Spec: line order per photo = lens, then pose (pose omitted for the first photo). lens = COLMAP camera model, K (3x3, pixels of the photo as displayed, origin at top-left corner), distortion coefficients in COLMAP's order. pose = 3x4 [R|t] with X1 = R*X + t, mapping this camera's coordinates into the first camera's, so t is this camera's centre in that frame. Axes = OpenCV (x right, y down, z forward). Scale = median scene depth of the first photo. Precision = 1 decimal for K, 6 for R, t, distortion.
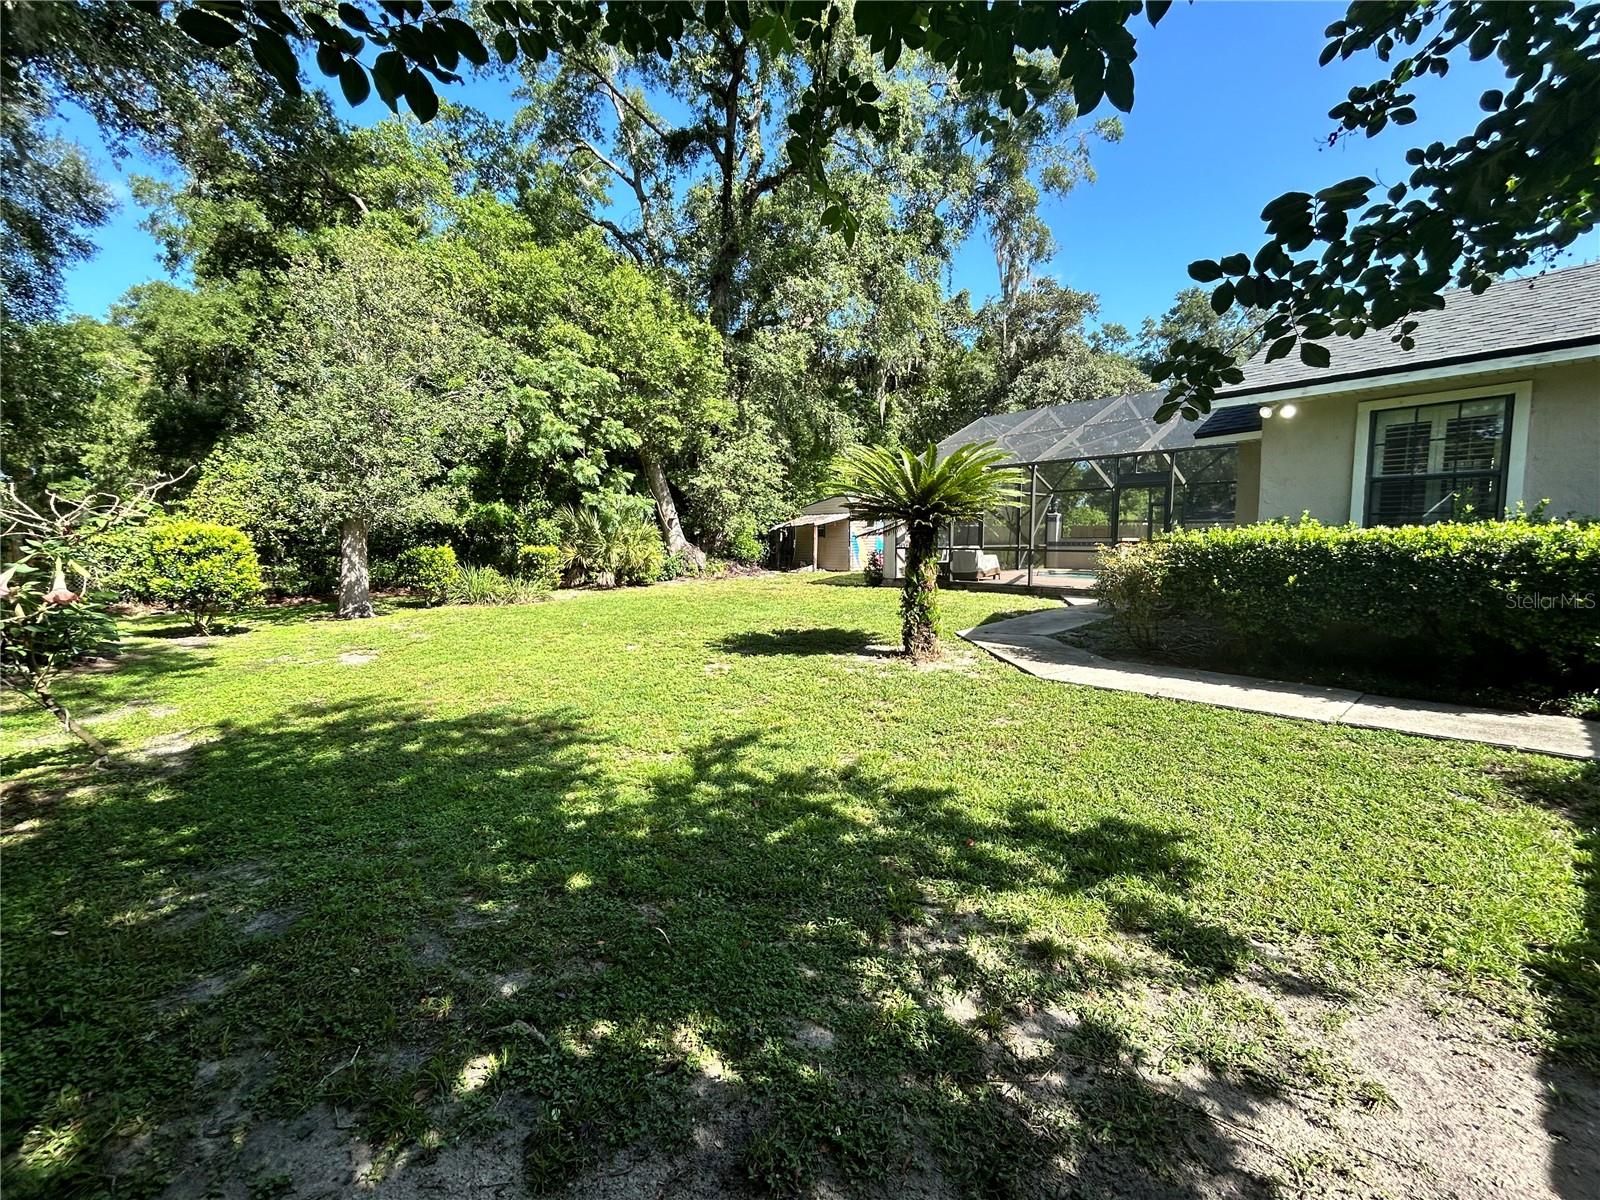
lens RADIAL K [[650.2, 0, 800.0], [0, 650.2, 600.0], [0, 0, 1]] dist [-0.000210, -0.000023]
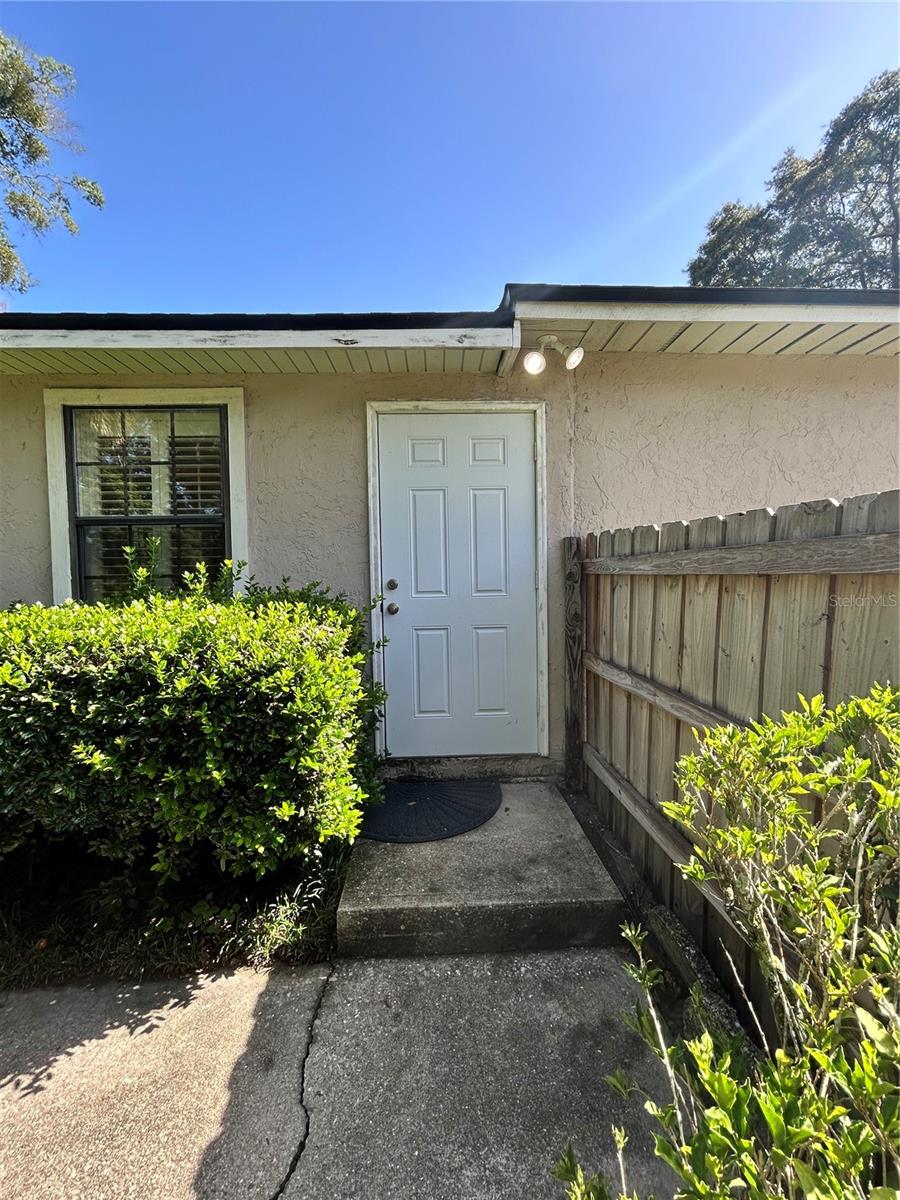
lens RADIAL K [[487.6, 0, 450.0], [0, 487.6, 600.0], [0, 0, 1]] dist [-0.000210, -0.000023]
pose [[0.623895, -0.046161, 0.780143, 1.739751], [0.084185, 0.996415, -0.008367, -0.184027], [-0.776960, 0.070896, 0.625545, 1.065121]]
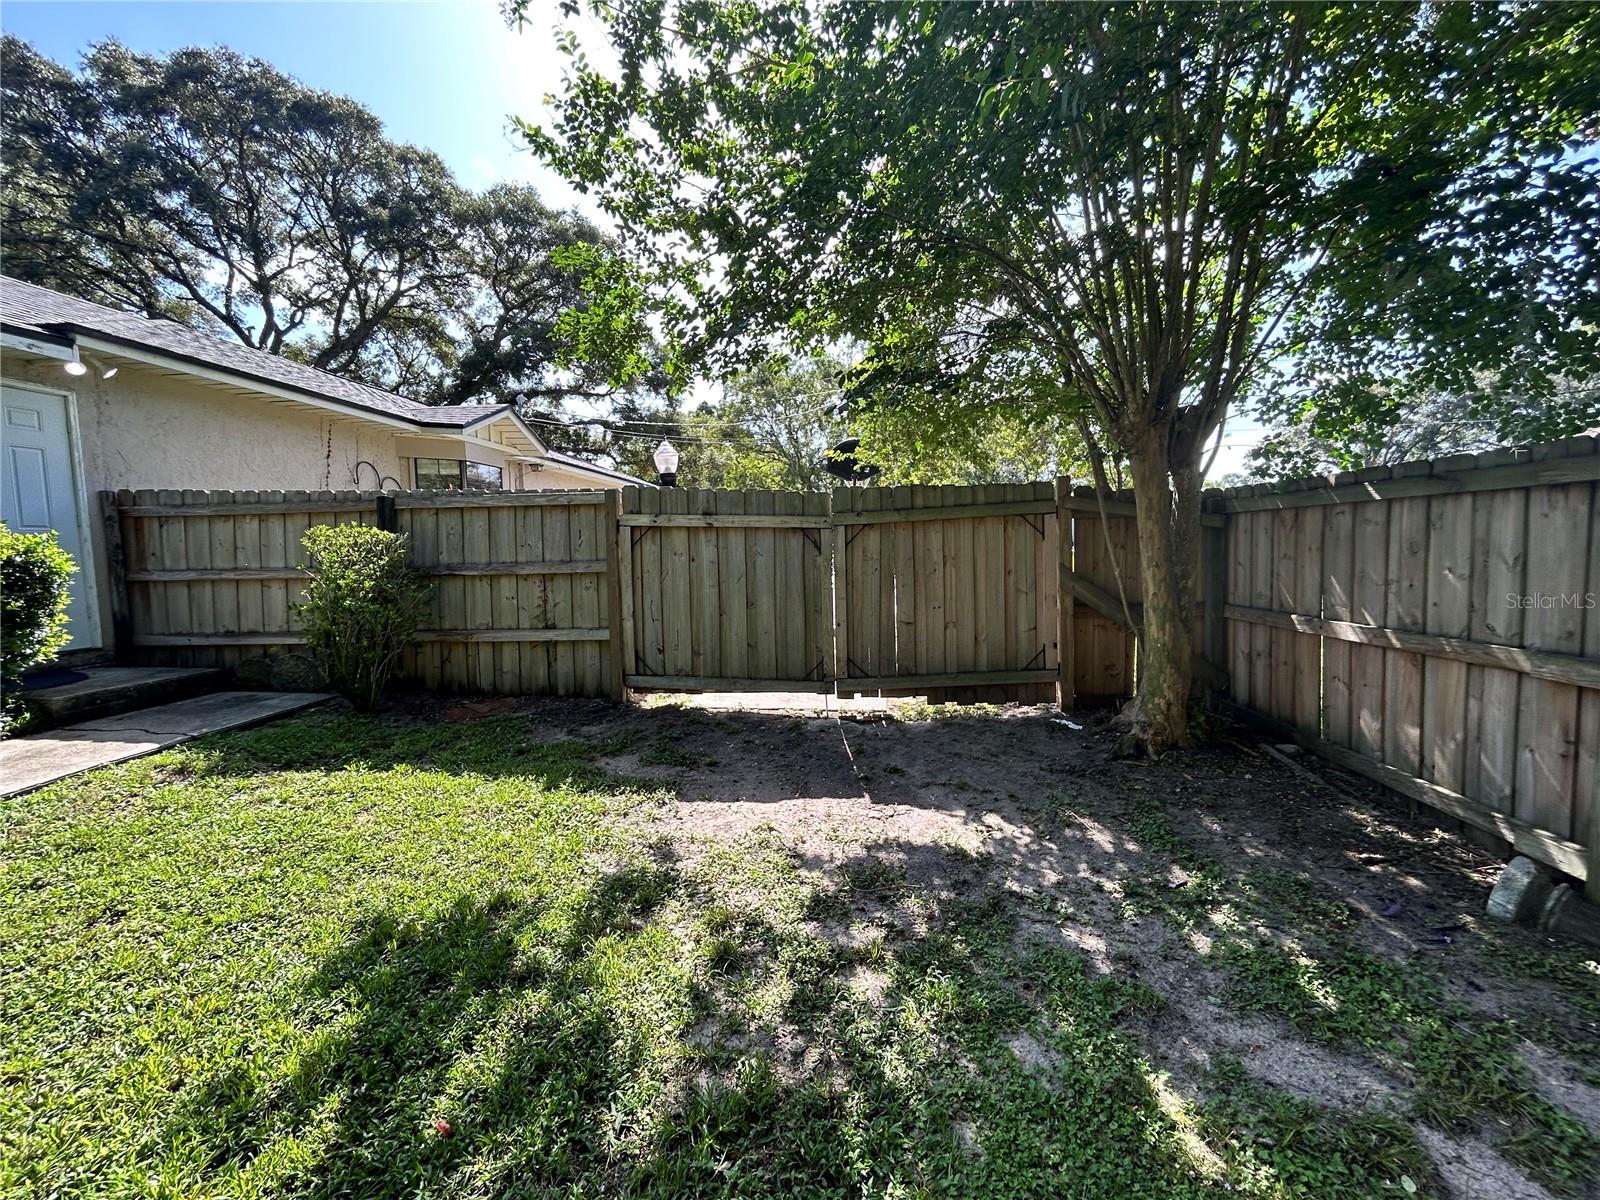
lens RADIAL K [[650.2, 0, 800.0], [0, 650.2, 600.0], [0, 0, 1]] dist [-0.000210, -0.000023]
pose [[-0.676469, -0.039287, 0.735423, -0.297303], [0.091553, 0.986344, 0.136905, -0.046298], [-0.730759, 0.159942, -0.663634, 1.347065]]
